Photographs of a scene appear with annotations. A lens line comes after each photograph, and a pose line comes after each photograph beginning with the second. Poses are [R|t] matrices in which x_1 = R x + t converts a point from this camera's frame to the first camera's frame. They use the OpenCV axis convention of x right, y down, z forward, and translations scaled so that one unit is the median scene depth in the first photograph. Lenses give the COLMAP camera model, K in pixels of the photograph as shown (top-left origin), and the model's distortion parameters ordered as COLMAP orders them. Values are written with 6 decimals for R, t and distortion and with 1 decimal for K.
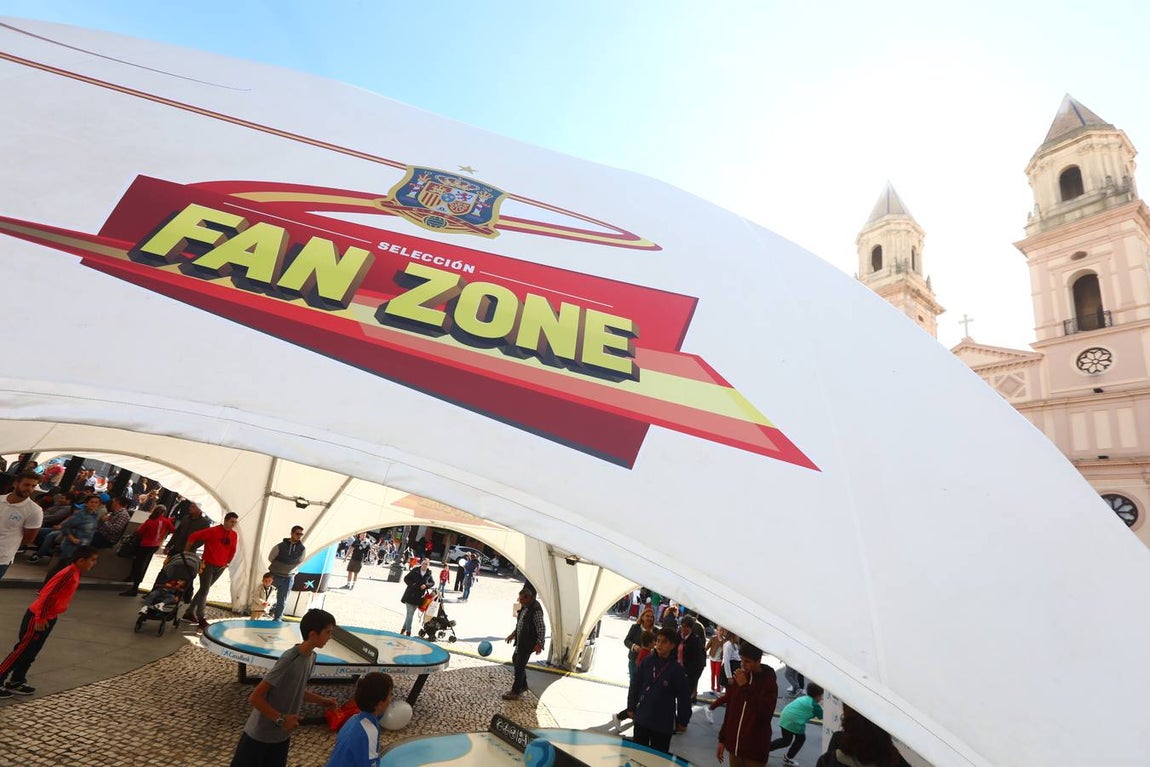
lens RADIAL K [[526.2, 0, 575.0], [0, 526.2, 383.5], [0, 0, 1]] dist [-0.048682, 0.016147]
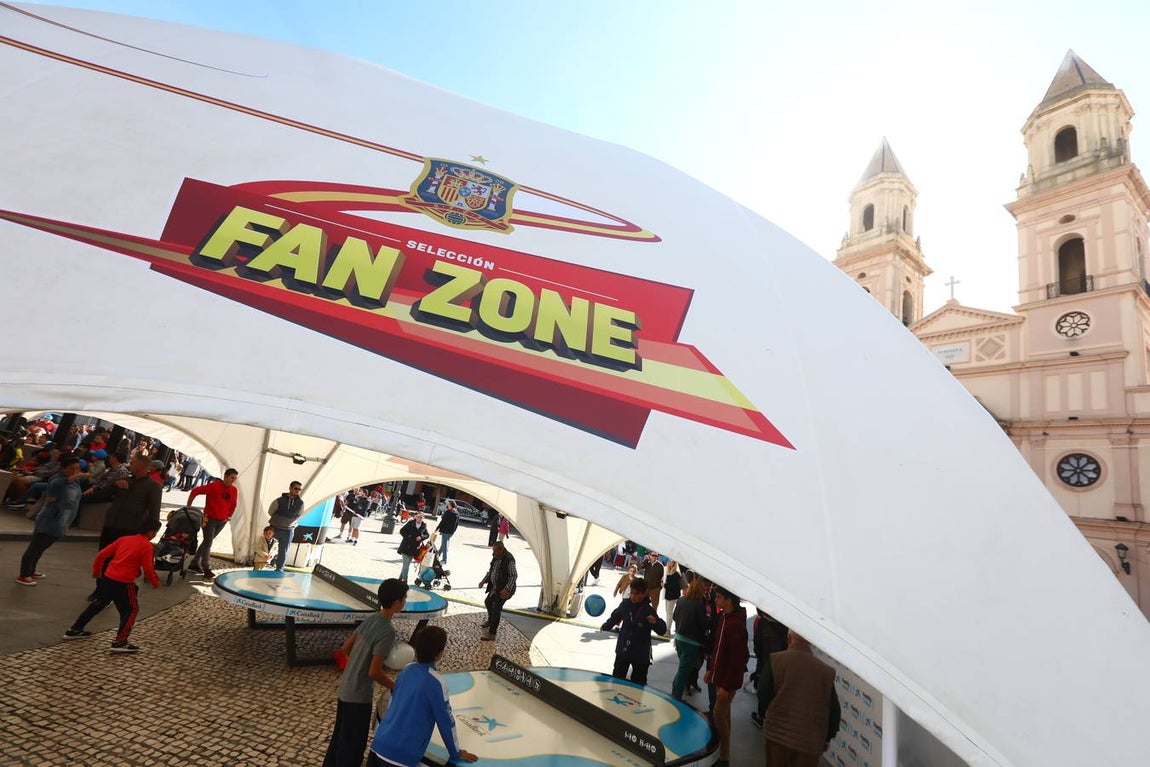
lens RADIAL K [[526.2, 0, 575.0], [0, 526.2, 383.5], [0, 0, 1]] dist [-0.048682, 0.016147]
pose [[0.999701, 0.007673, 0.023212, -0.034989], [-0.009617, 0.996350, 0.084817, -0.051728], [-0.022476, -0.085015, 0.996126, -0.097819]]
